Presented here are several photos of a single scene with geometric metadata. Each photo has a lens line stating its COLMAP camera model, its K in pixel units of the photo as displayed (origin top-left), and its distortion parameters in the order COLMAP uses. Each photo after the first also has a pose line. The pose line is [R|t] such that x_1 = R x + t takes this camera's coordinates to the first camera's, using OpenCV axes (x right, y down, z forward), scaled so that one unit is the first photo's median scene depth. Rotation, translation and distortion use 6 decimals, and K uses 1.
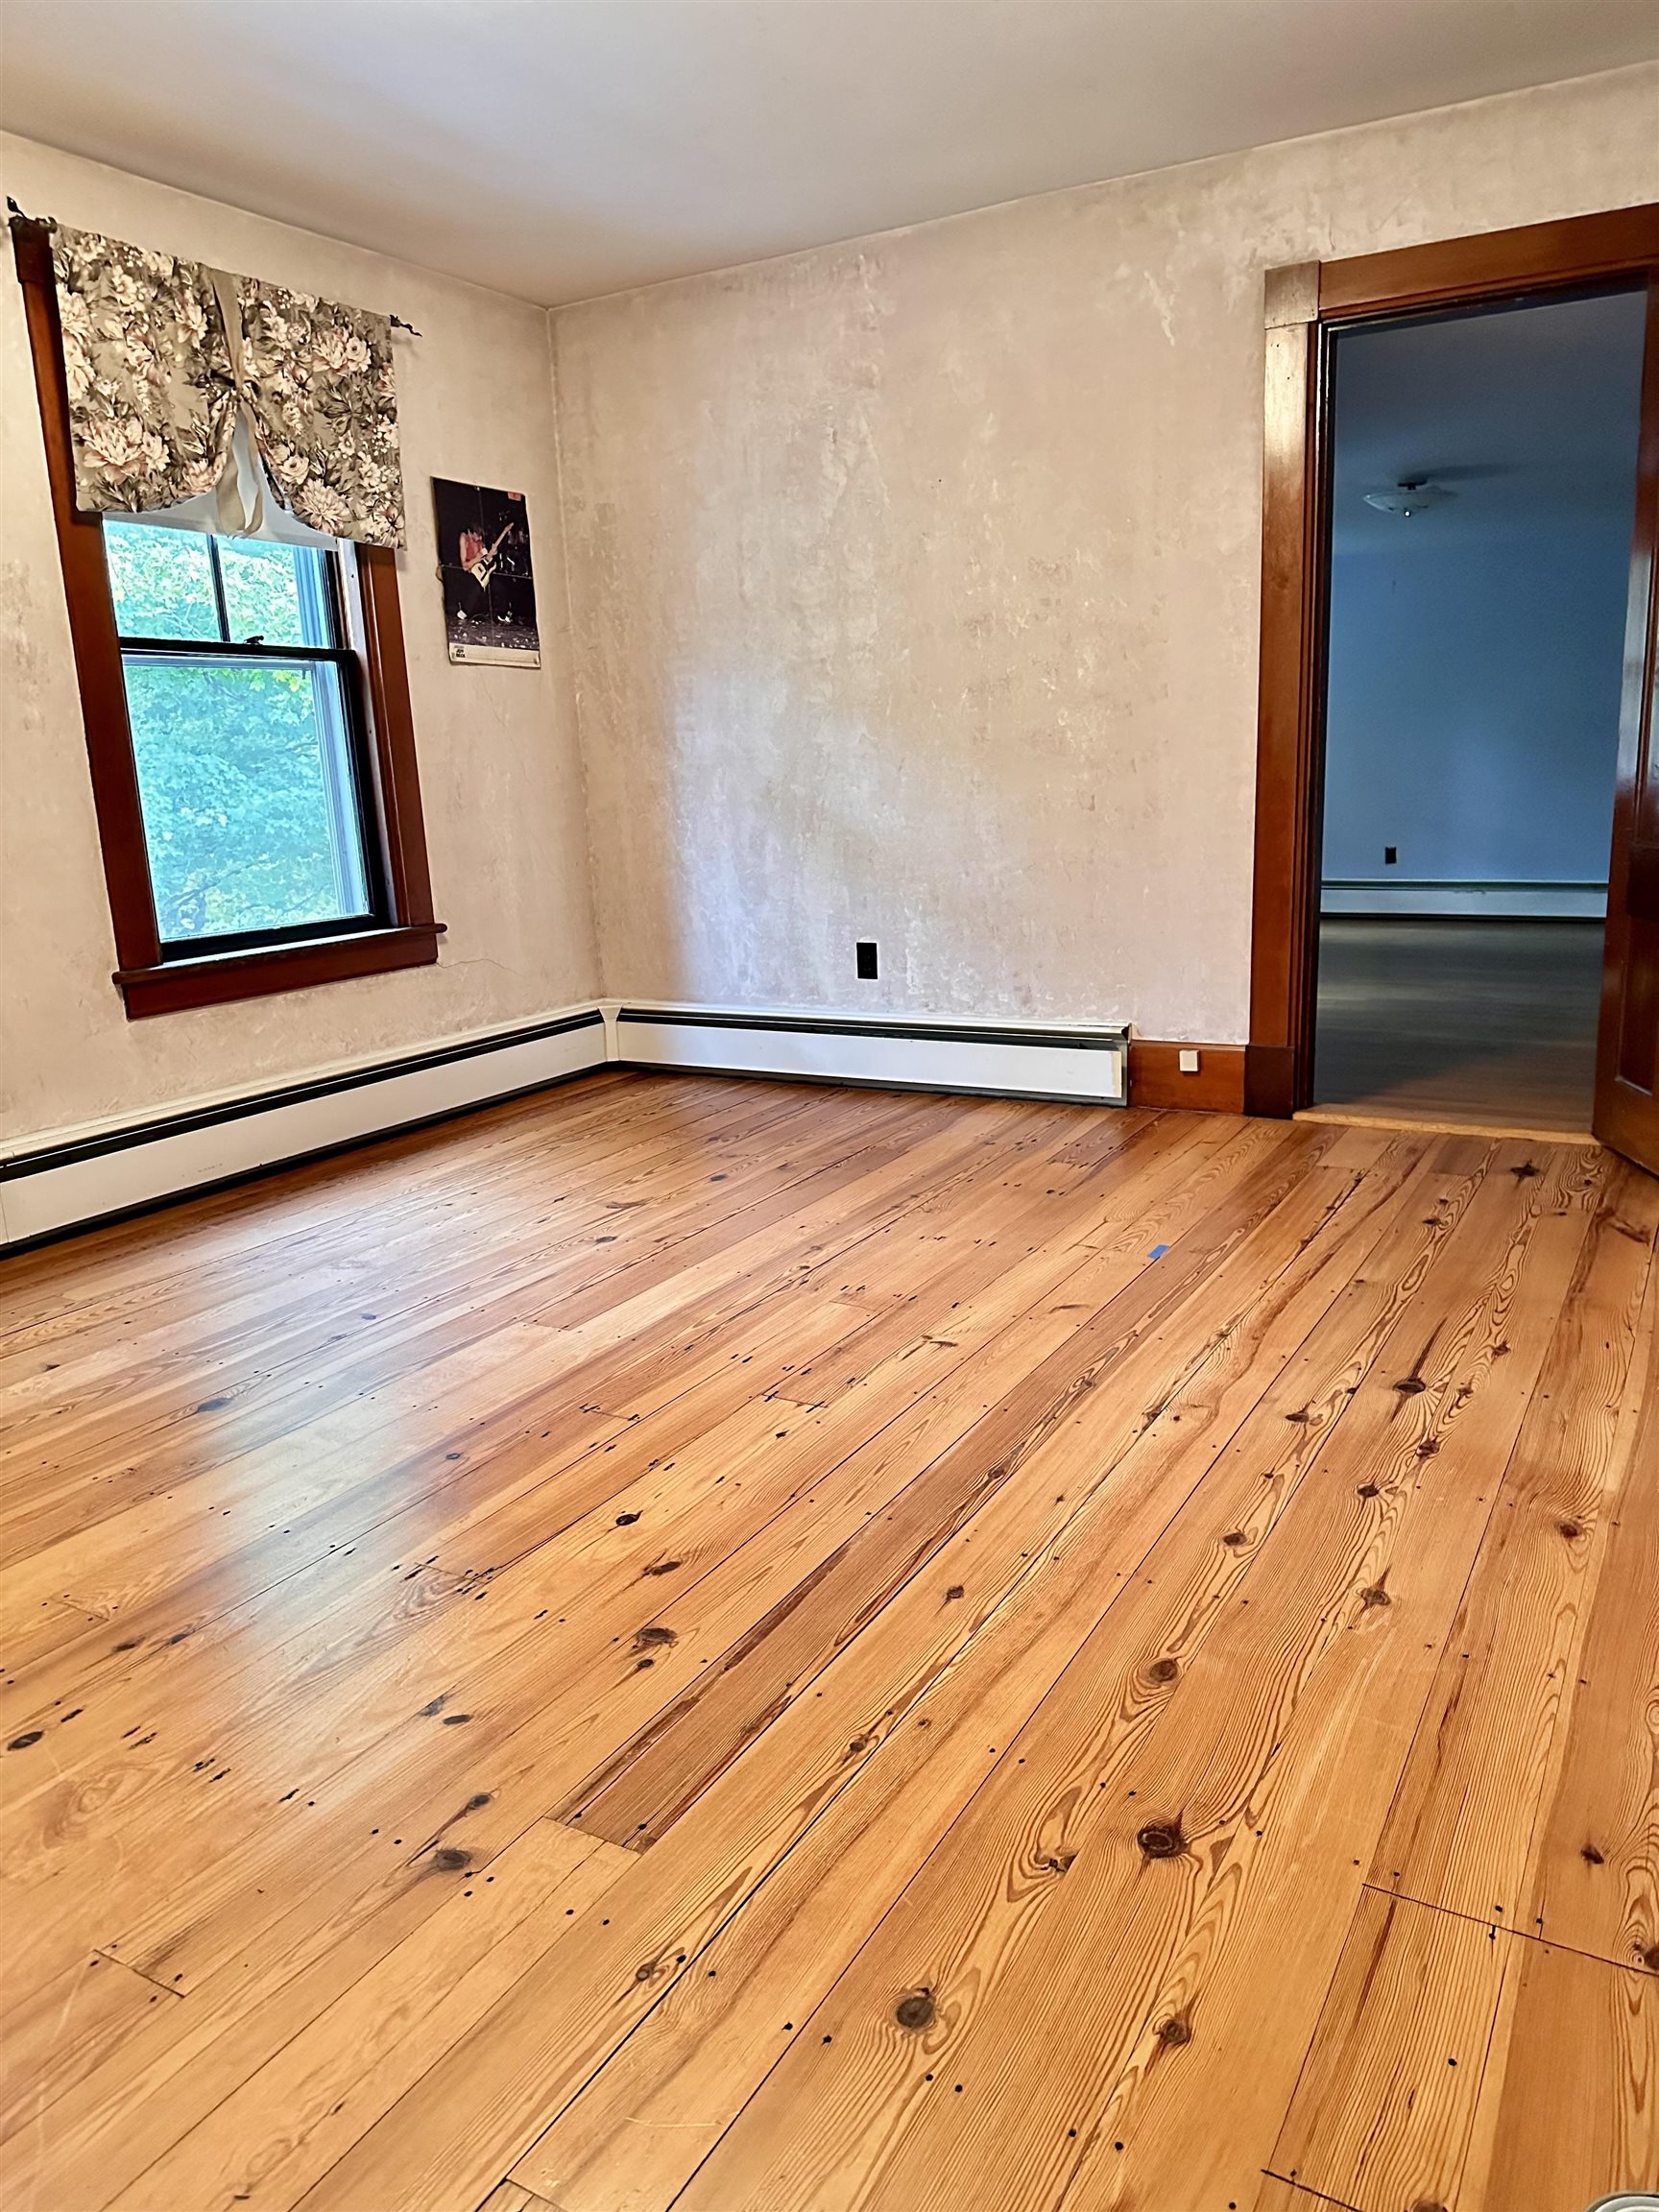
lens RADIAL K [[1540.4, 0, 829.5], [0, 1540.4, 1106.0], [0, 0, 1]] dist [0.122770, -0.173579]
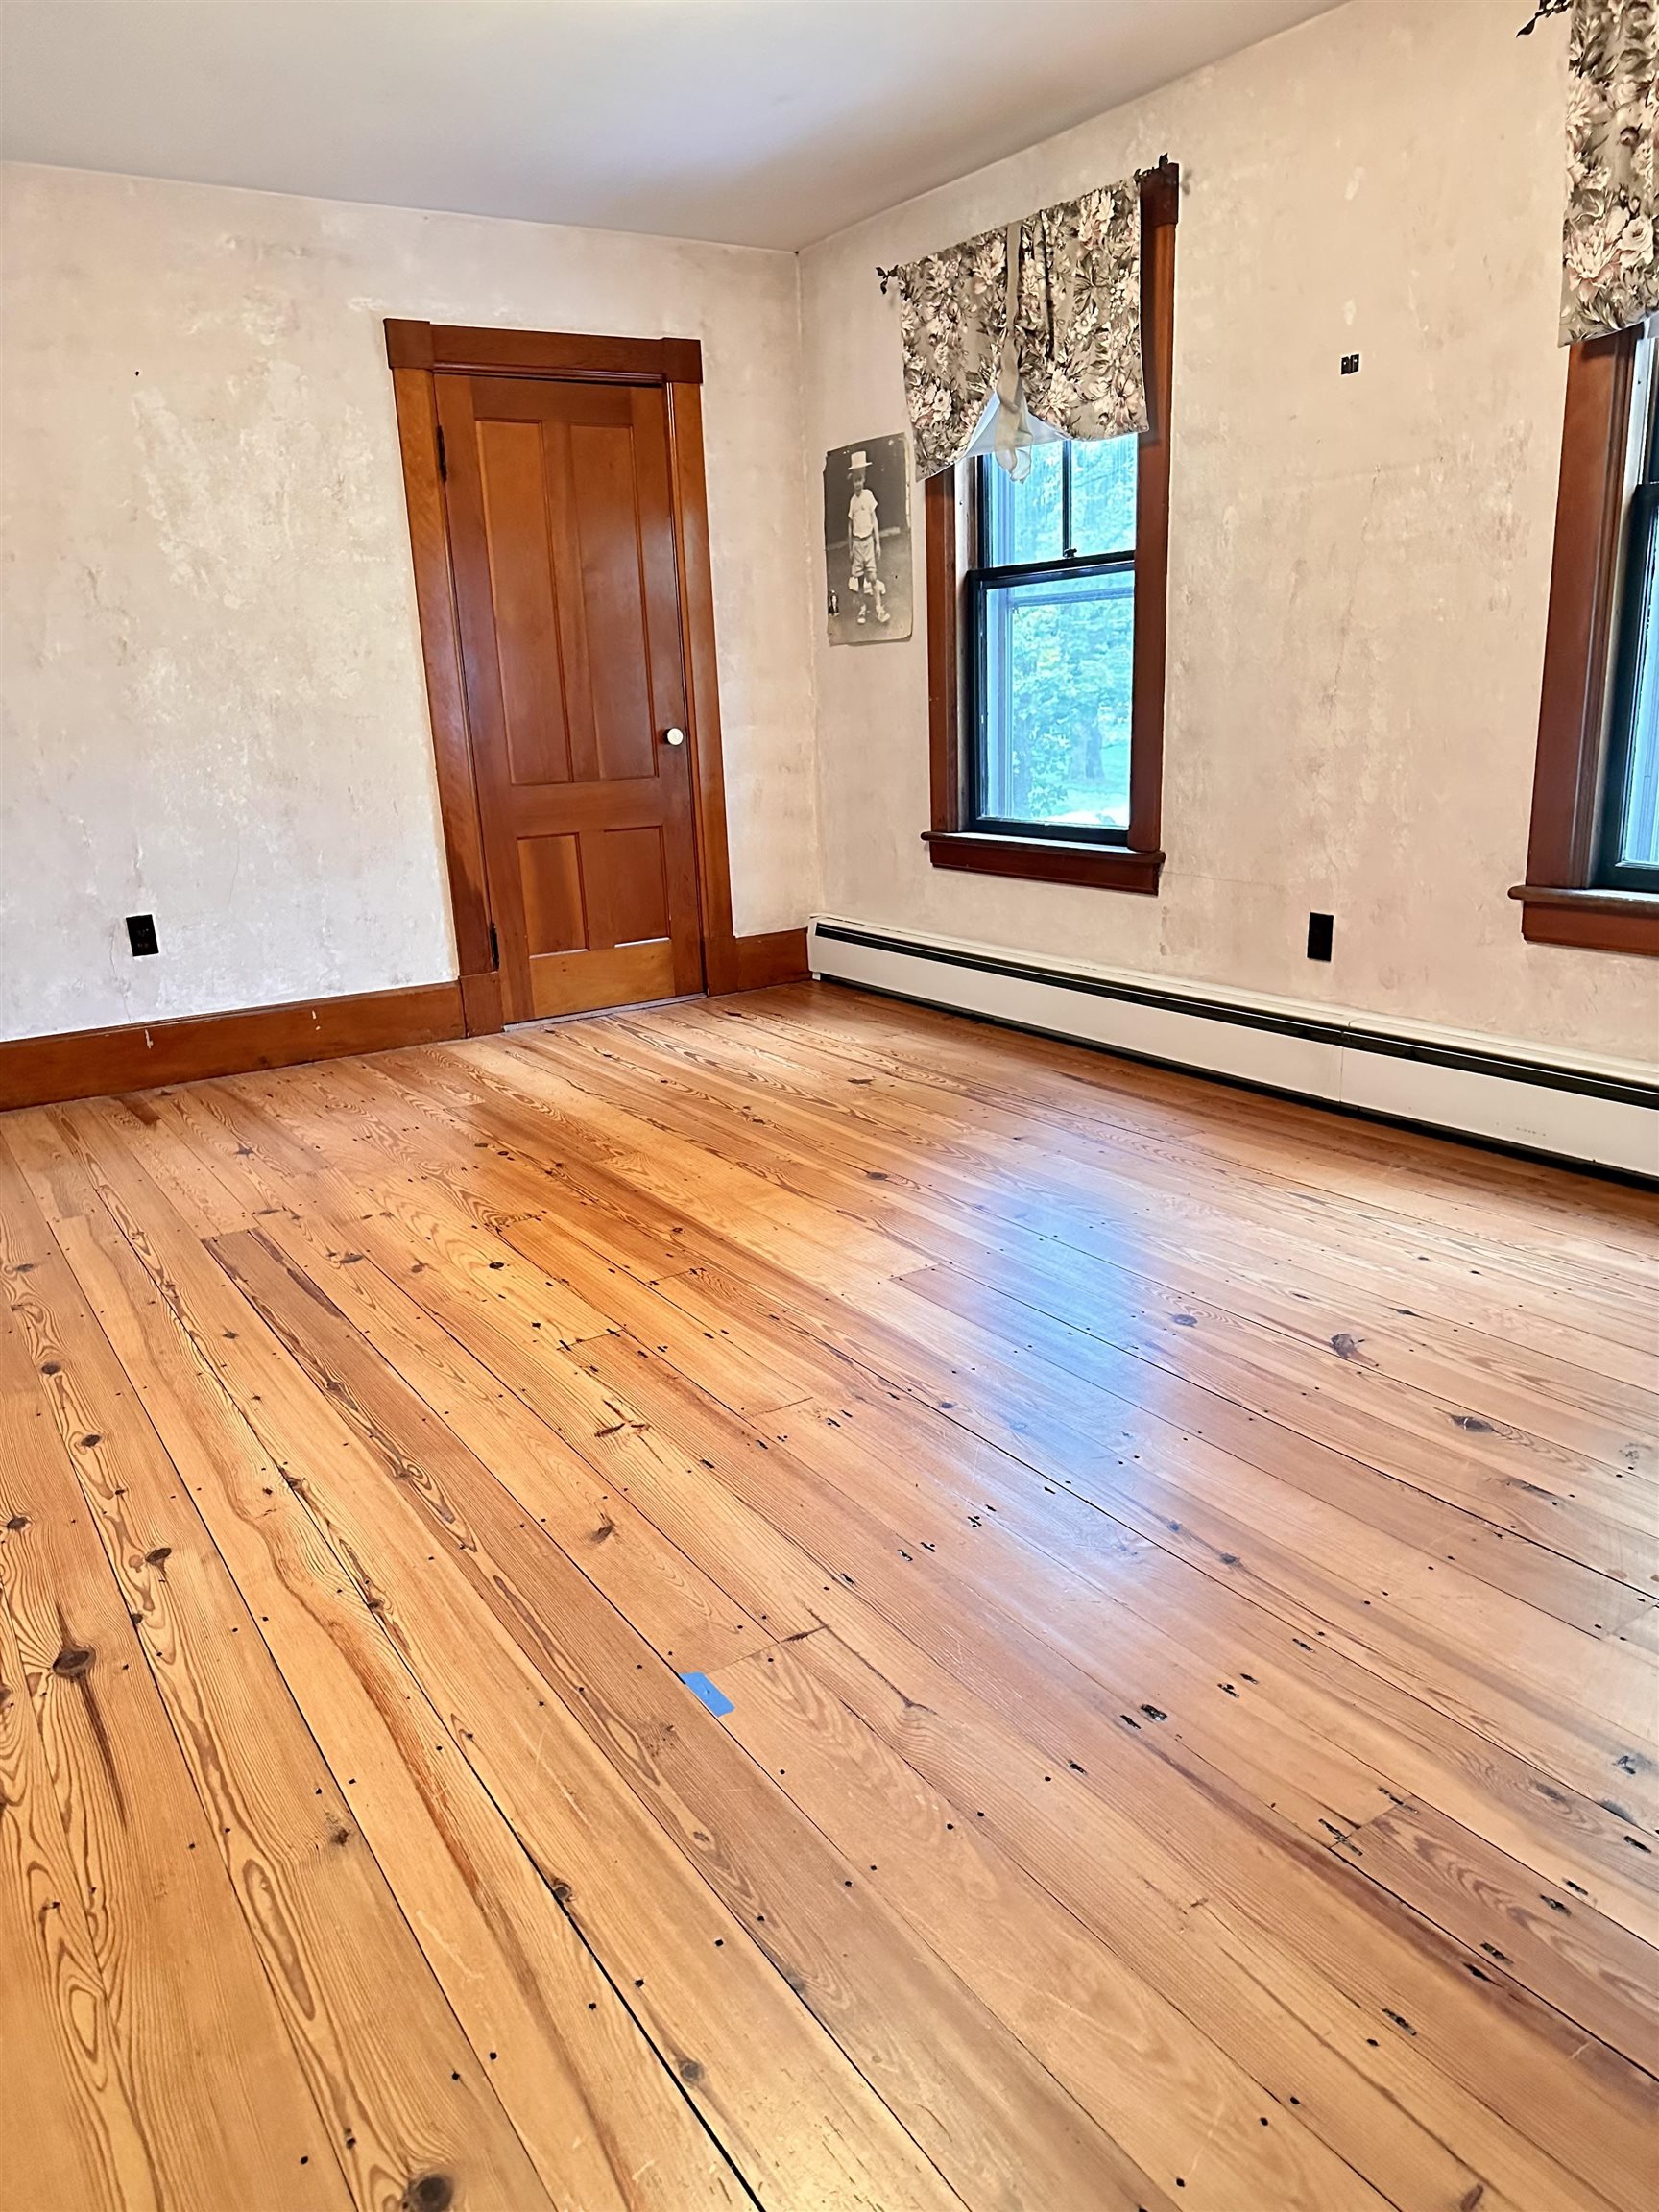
lens RADIAL K [[1635.2, 0, 883.5], [0, 1635.2, 1102.6], [0, 0, 1]] dist [0.095869, -0.127657]
pose [[-0.454477, 0.285092, -0.843904, 0.708339], [-0.133787, 0.914805, 0.381094, -0.370037], [0.880654, 0.286102, -0.377617, 1.407294]]
